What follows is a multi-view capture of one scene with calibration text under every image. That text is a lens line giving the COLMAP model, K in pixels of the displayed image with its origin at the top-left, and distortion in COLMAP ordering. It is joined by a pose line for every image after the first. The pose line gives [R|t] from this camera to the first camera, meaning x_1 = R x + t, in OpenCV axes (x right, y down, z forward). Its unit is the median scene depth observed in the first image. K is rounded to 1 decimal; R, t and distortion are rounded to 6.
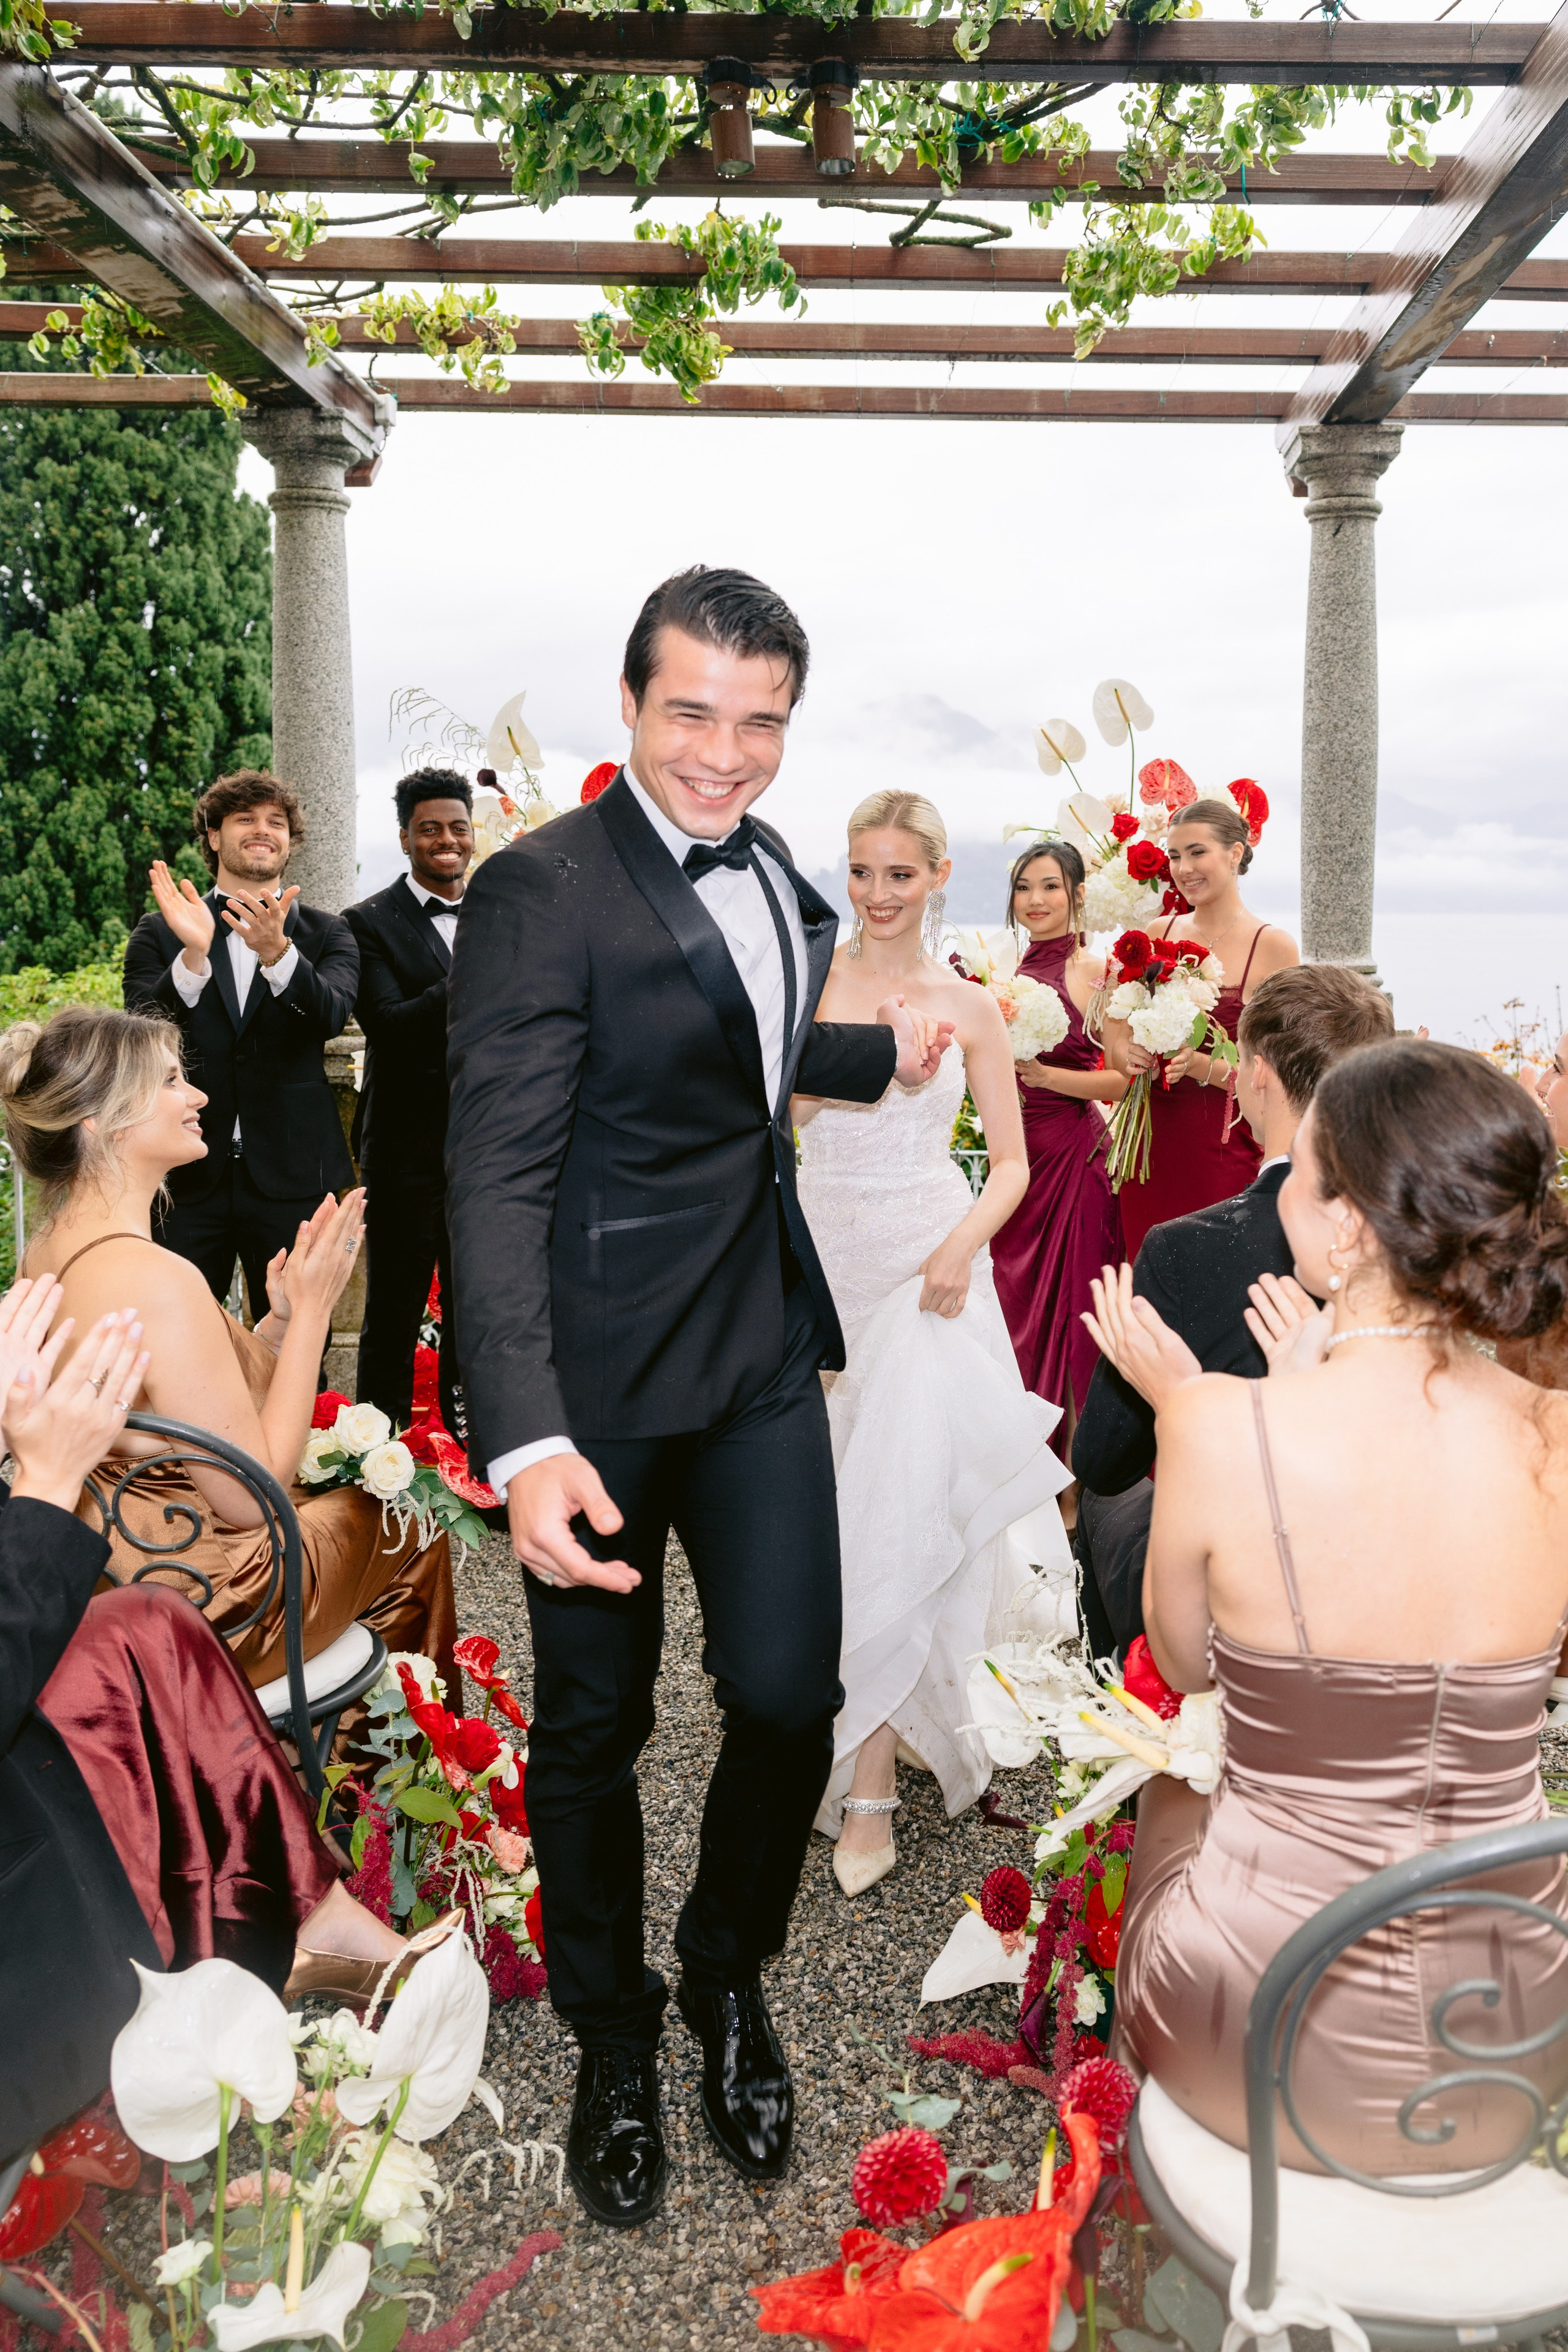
lens RADIAL K [[1856.0, 0, 936.0], [0, 1856.0, 1004.2], [0, 0, 1]] dist [0.014757, -0.000598]
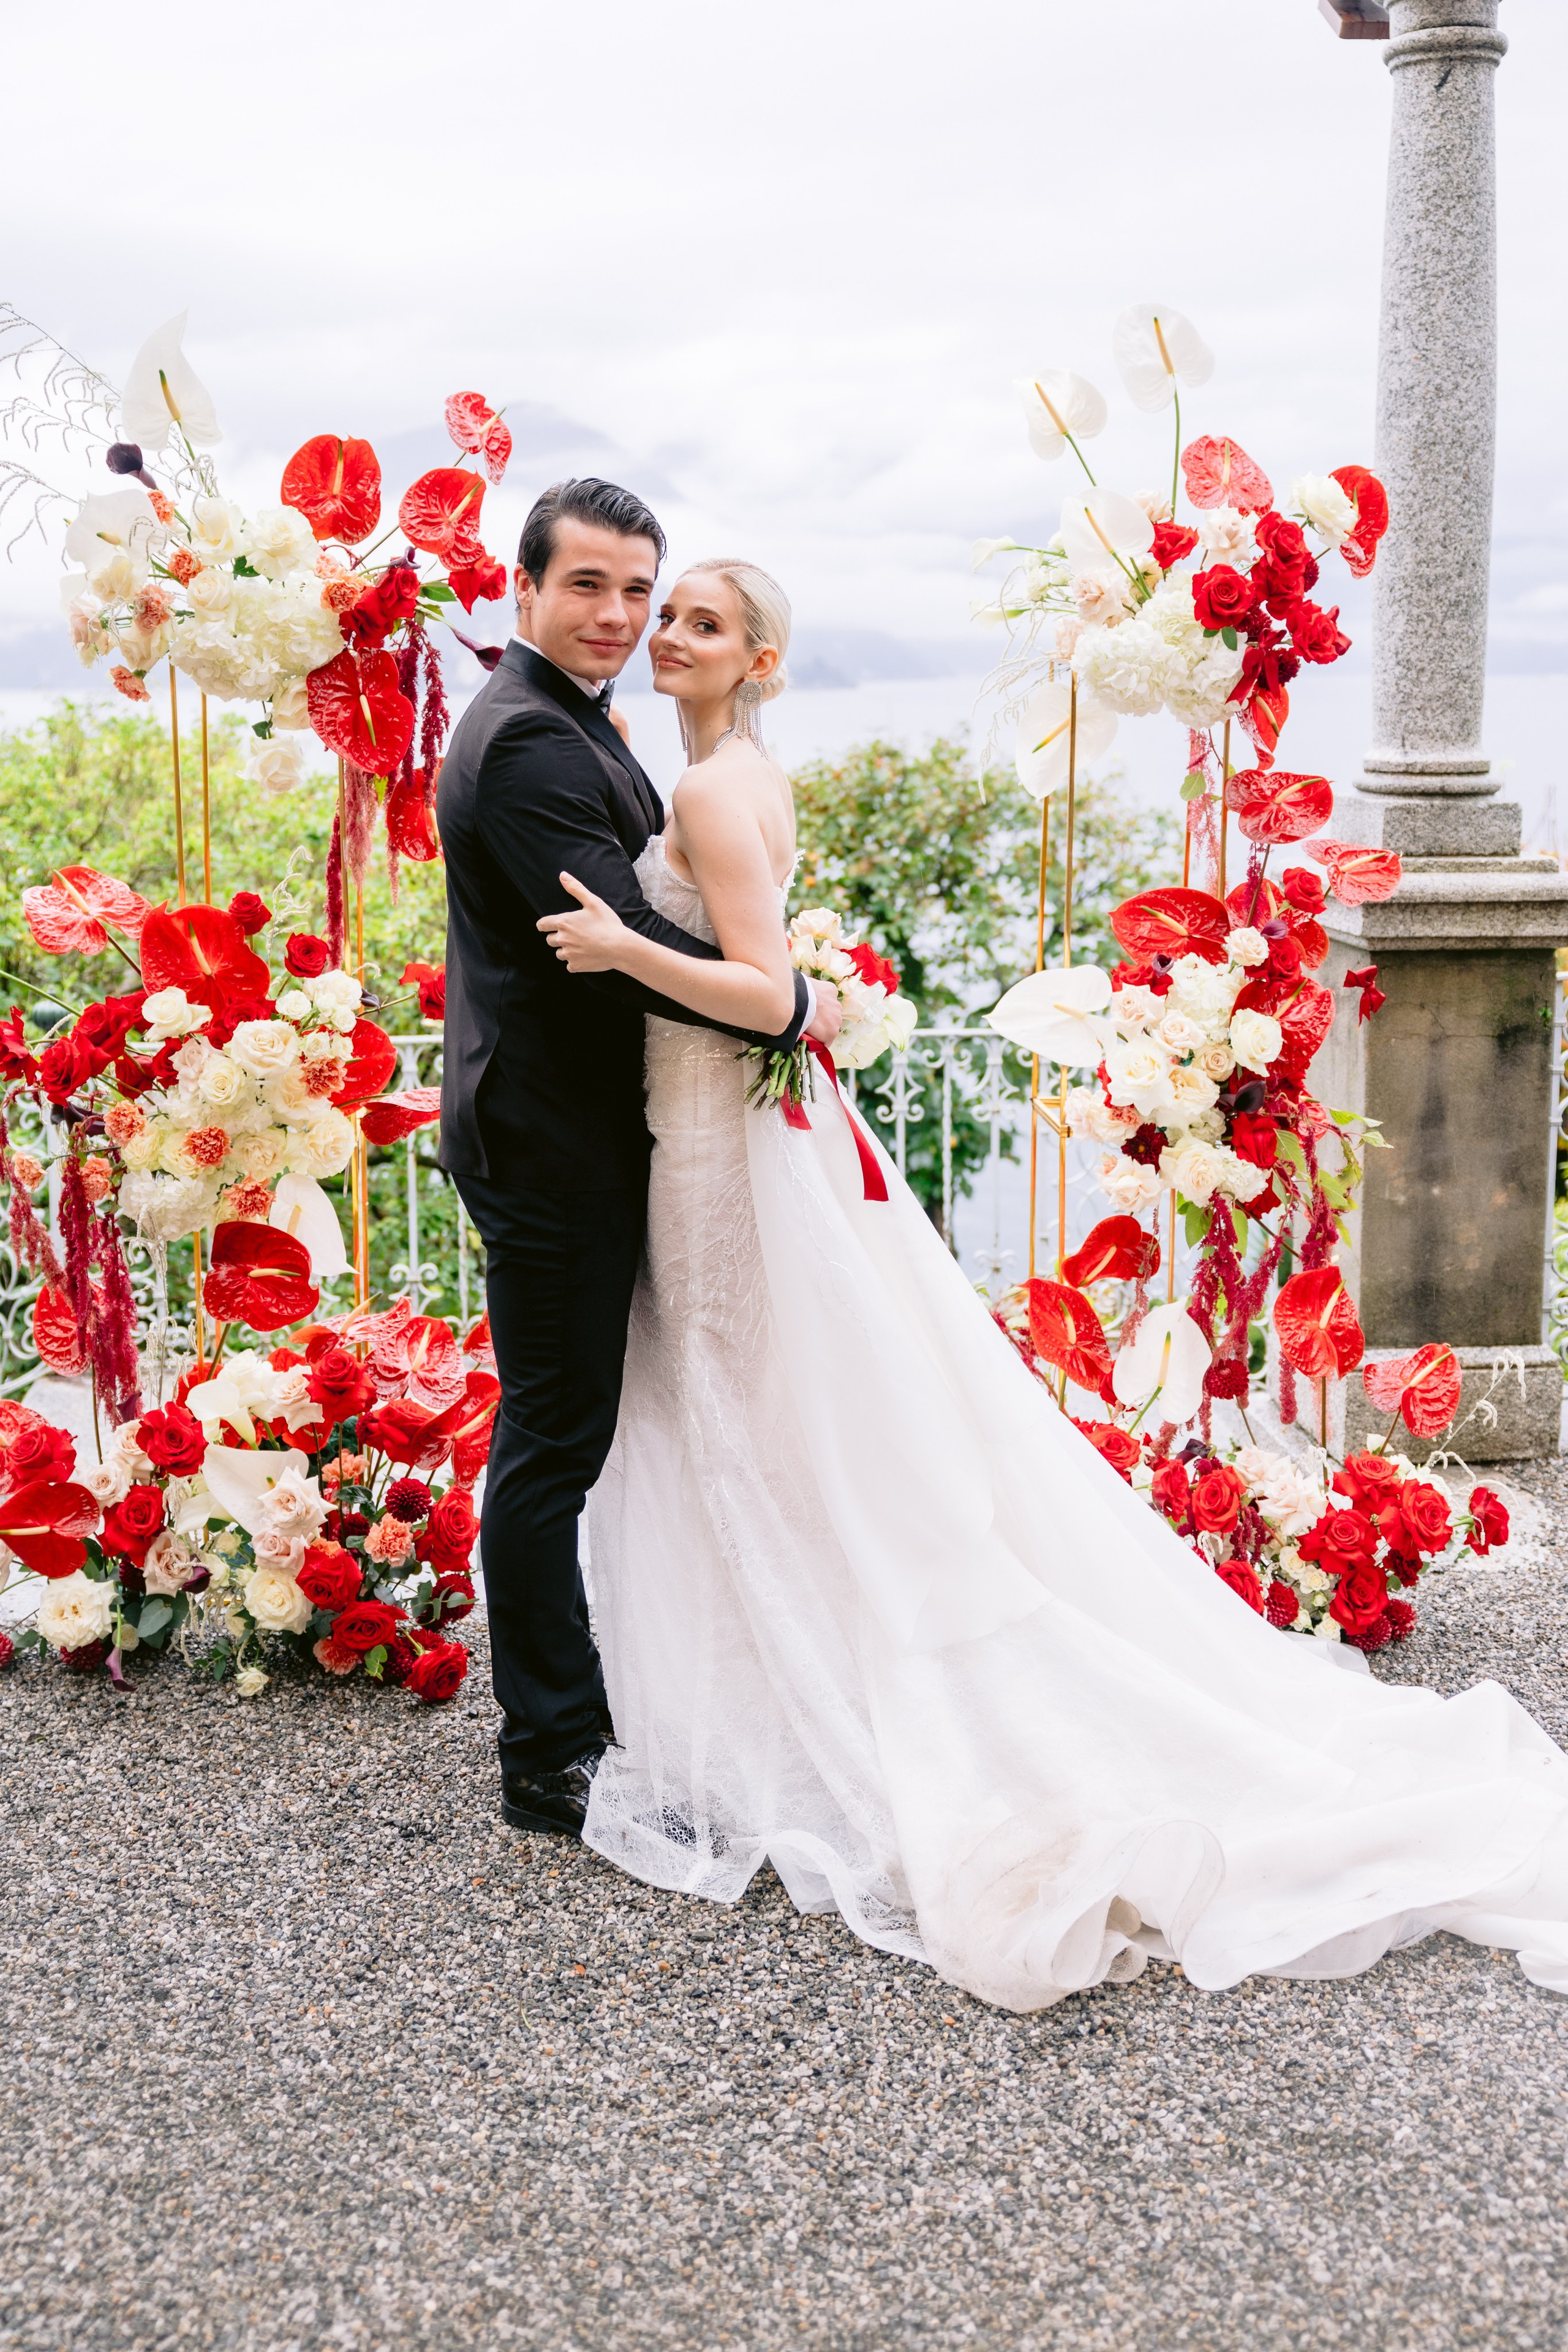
lens RADIAL K [[2376.5, 0, 790.9], [0, 2376.5, 916.4], [0, 0, 1]] dist [0.029962, 0.025169]
pose [[0.996947, -0.014336, 0.076755, -0.084378], [0.010415, 0.998631, 0.051252, -0.013595], [-0.077385, -0.050297, 0.995732, 0.210281]]
